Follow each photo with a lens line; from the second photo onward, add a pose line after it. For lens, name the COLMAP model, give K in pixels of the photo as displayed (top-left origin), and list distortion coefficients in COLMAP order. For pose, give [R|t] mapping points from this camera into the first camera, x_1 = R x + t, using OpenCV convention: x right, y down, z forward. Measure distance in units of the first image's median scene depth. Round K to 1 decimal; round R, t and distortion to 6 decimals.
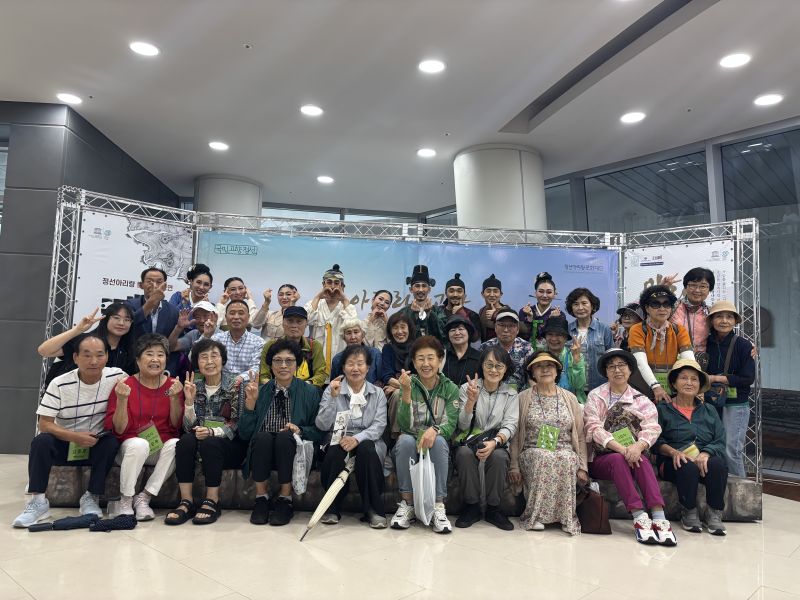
lens RADIAL K [[601.5, 0, 403.5], [0, 601.5, 301.8], [0, 0, 1]] dist [0.024695, -0.020453]
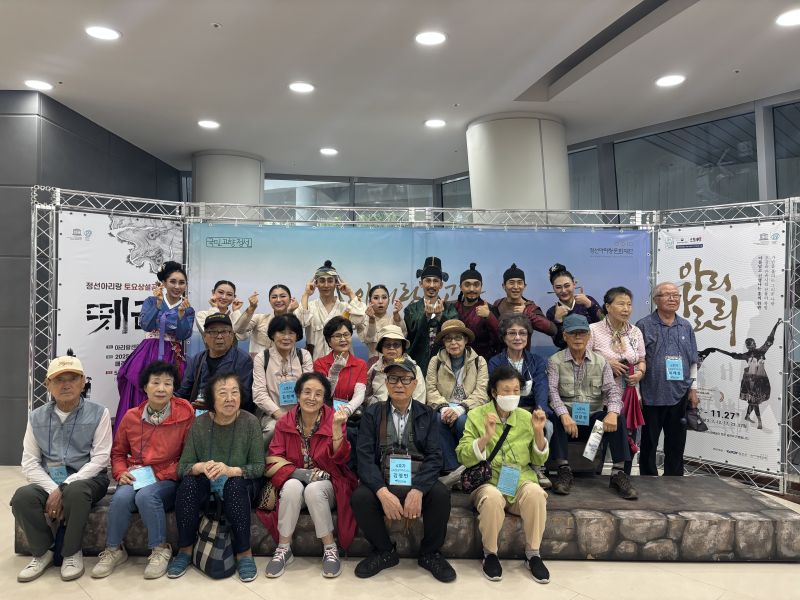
lens RADIAL K [[601.5, 0, 401.6], [0, 601.5, 299.6], [0, 0, 1]] dist [0.024695, -0.020453]
pose [[0.998346, -0.021237, -0.053433, 0.035089], [0.026120, 0.995378, 0.092413, -0.081114], [0.051223, -0.093656, 0.994286, 0.088538]]
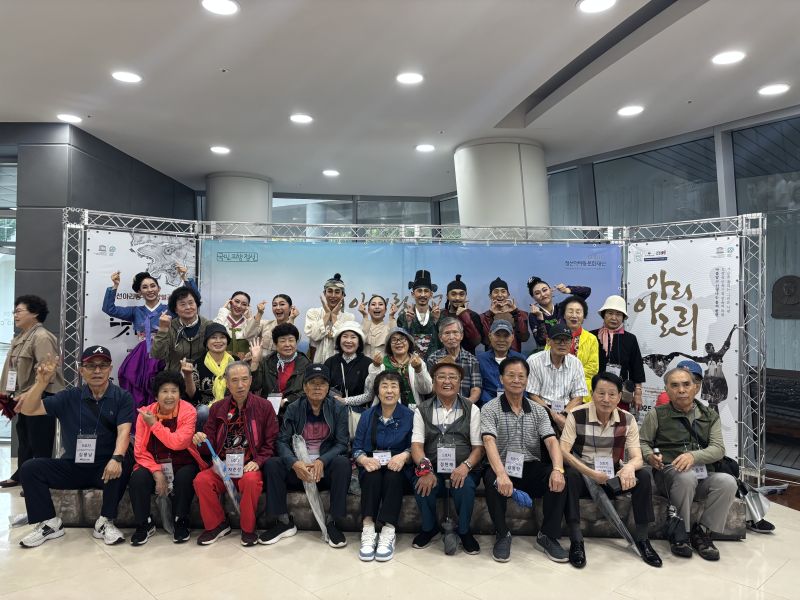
lens RADIAL K [[601.5, 0, 400.0], [0, 601.5, 298.6], [0, 0, 1]] dist [0.024695, -0.020453]
pose [[0.996416, -0.023740, -0.081189, 0.082574], [0.029361, 0.997201, 0.068763, -0.081281], [0.079330, -0.070900, 0.994324, -0.002084]]
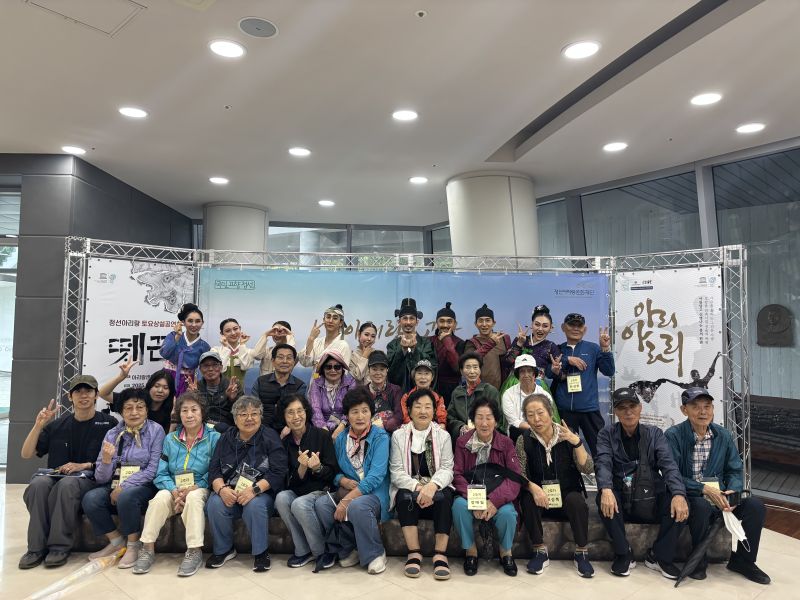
lens RADIAL K [[601.5, 0, 399.2], [0, 601.5, 298.5], [0, 0, 1]] dist [0.024695, -0.020453]
pose [[0.997502, -0.024519, -0.066245, 0.078842], [0.026165, 0.999367, 0.024091, -0.083507], [0.065612, -0.025764, 0.997513, -0.027560]]
